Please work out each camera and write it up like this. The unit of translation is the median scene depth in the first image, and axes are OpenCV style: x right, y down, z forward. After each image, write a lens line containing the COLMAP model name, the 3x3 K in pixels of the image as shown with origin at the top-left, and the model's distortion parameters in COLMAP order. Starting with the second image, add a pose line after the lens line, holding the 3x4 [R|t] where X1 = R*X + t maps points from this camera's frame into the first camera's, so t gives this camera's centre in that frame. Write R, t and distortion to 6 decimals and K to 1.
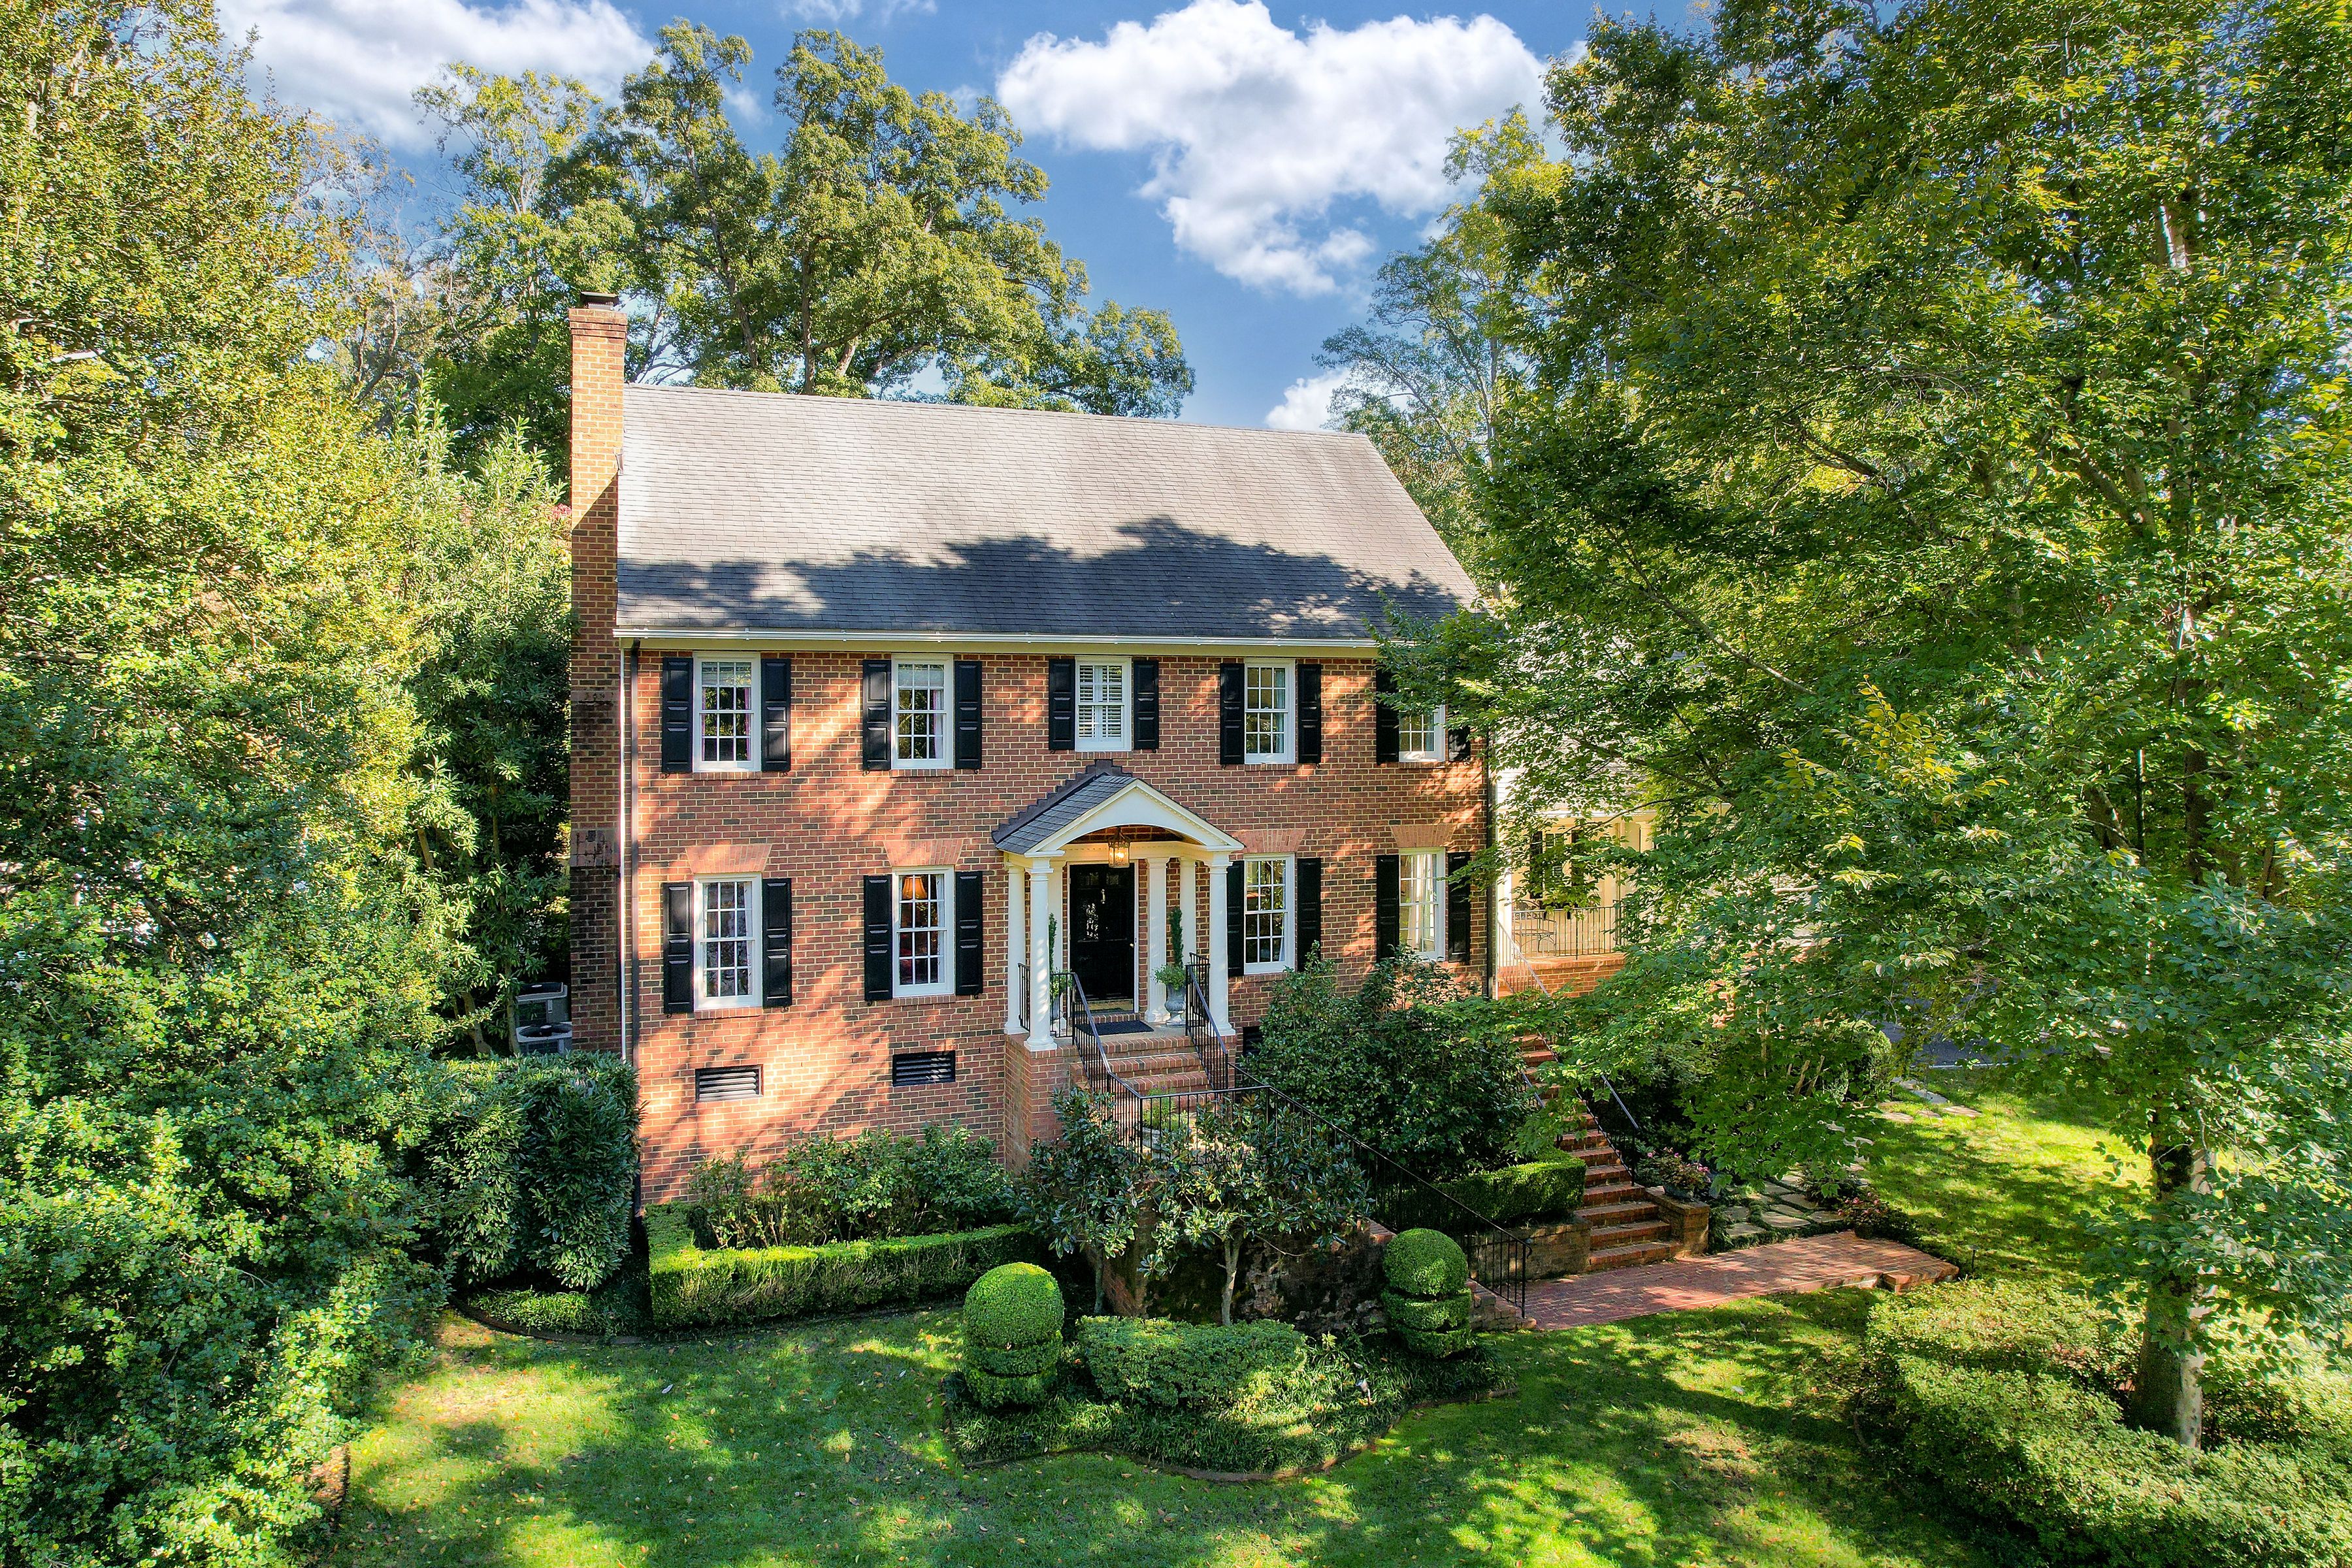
lens RADIAL K [[1604.0, 0, 1285.2], [0, 1604.0, 784.2], [0, 0, 1]] dist [-0.072264, 0.001399]
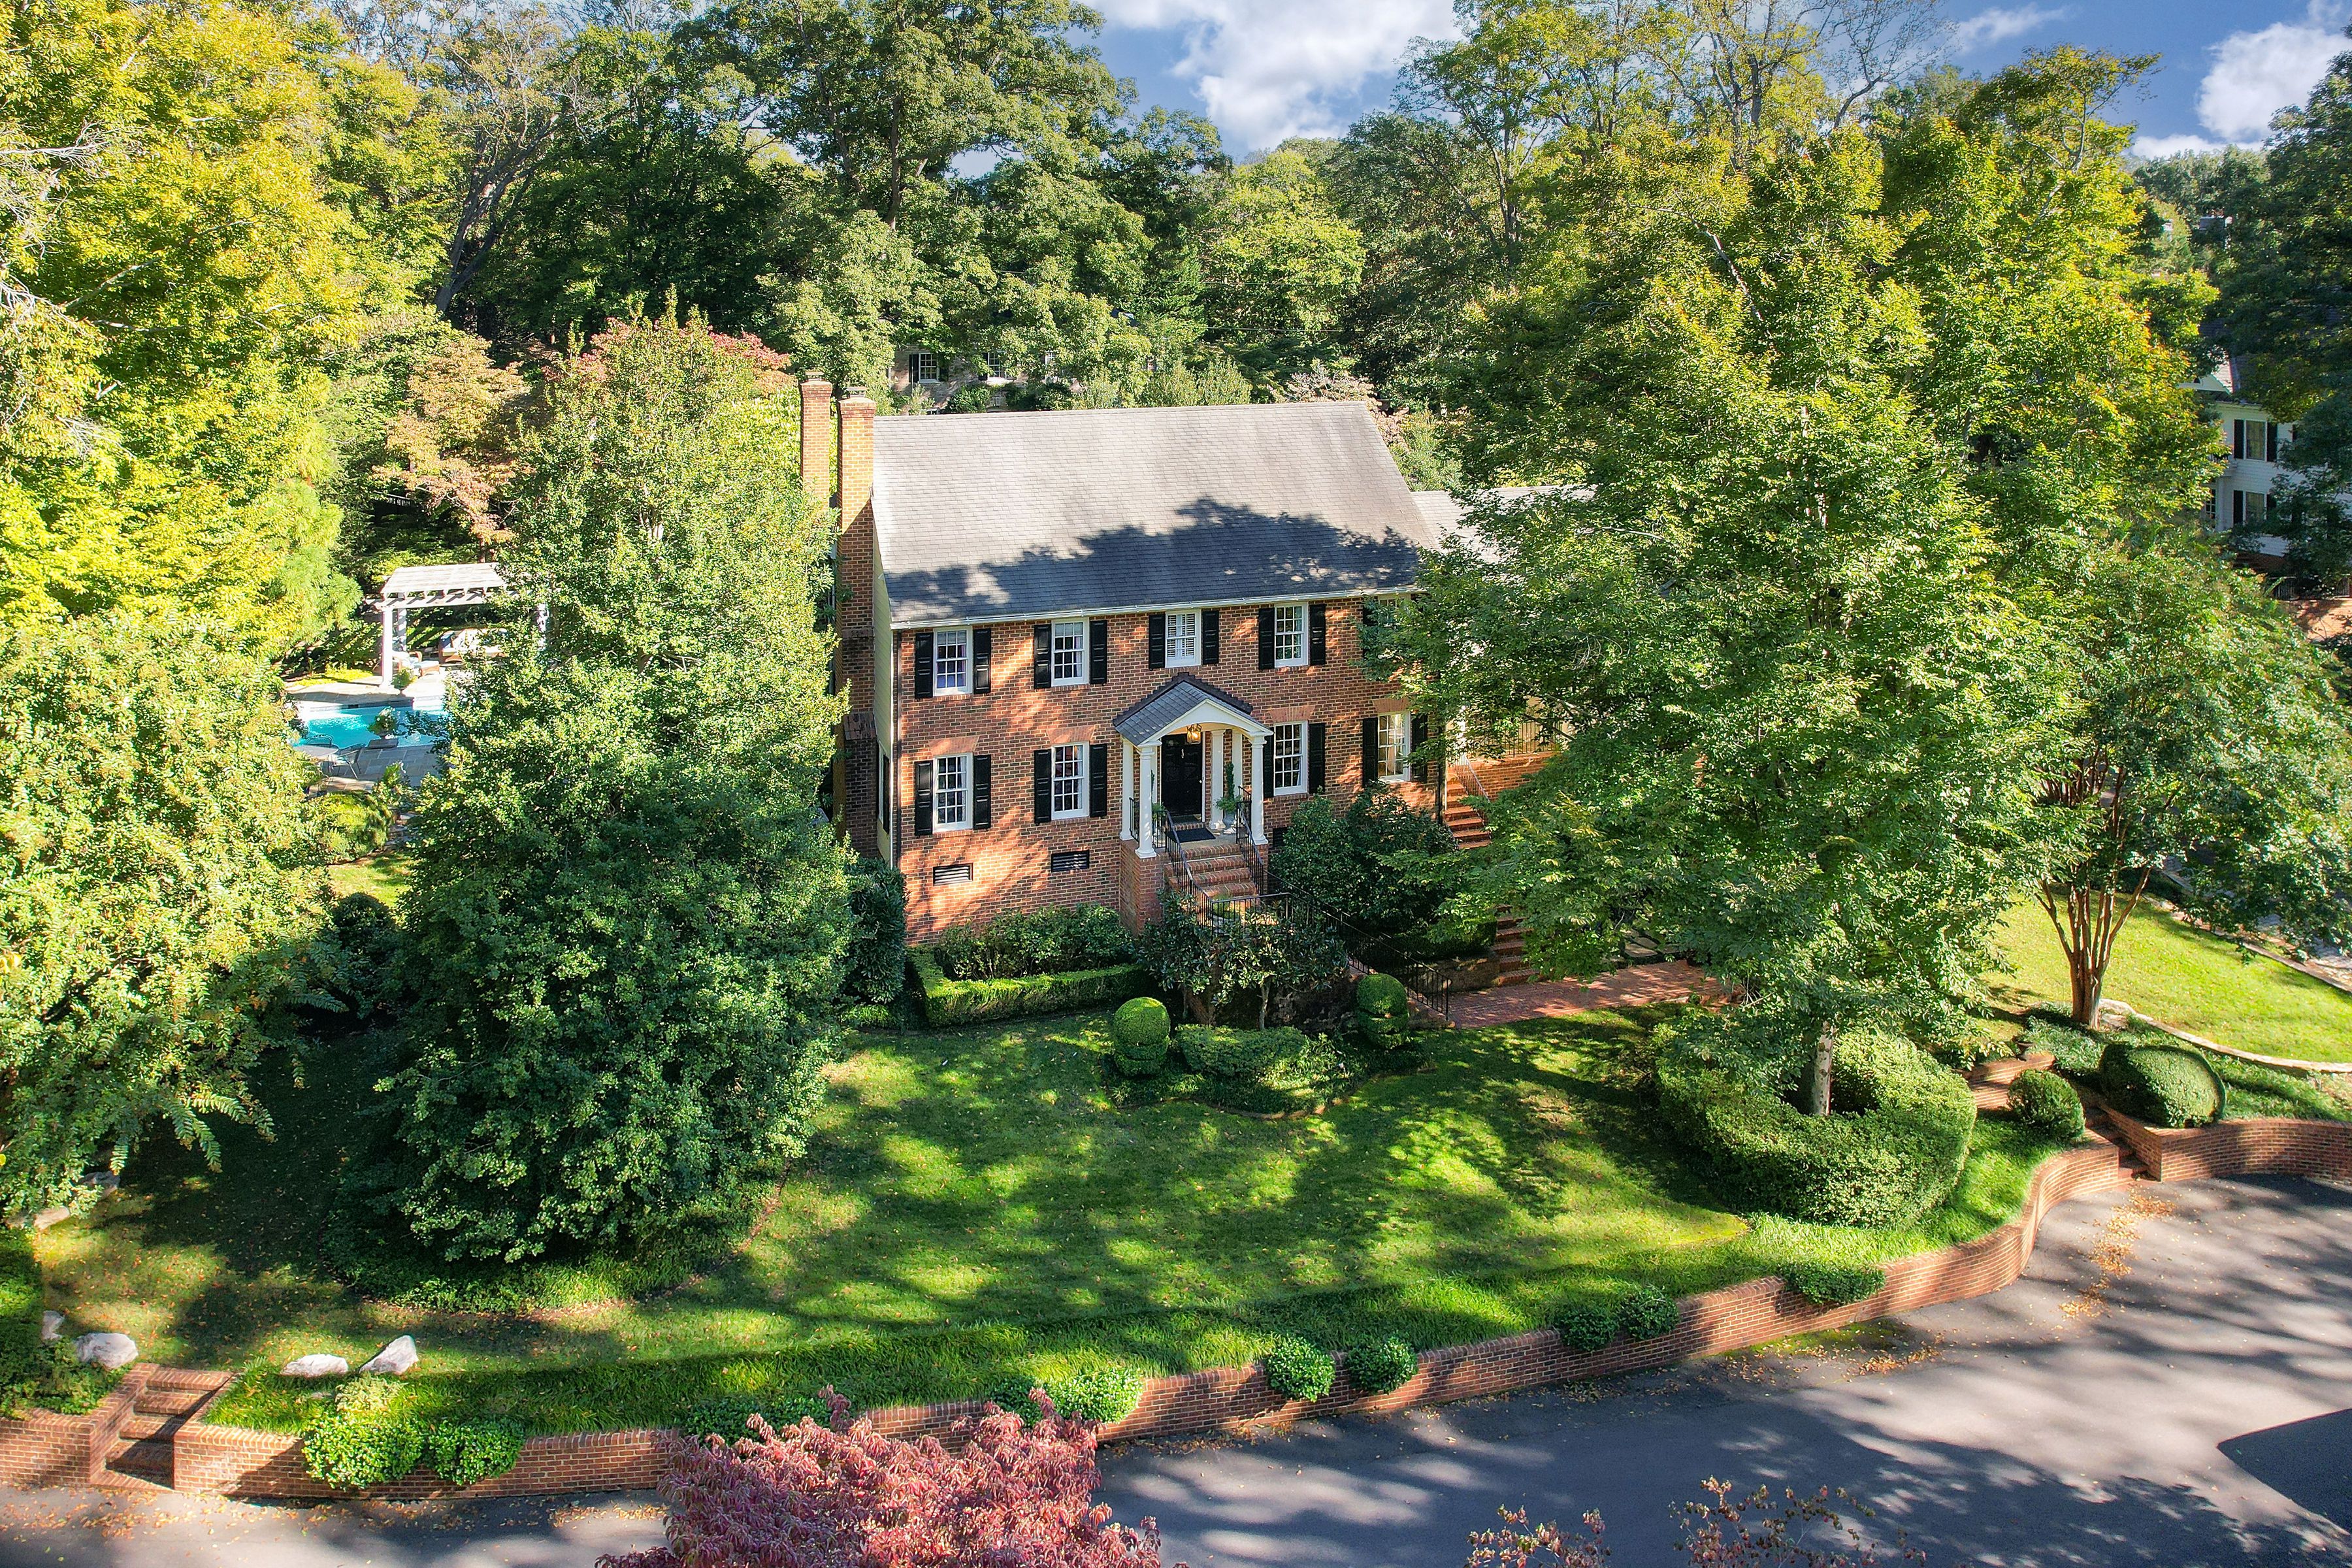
lens RADIAL K [[1483.2, 0, 1178.0], [0, 1483.2, 787.4], [0, 0, 1]] dist [-0.090107, 0.063925]
pose [[0.995966, 0.008051, -0.089371, 0.010781], [0.012004, 0.975061, 0.221612, -0.232287], [0.088926, -0.221791, 0.971031, -0.427940]]
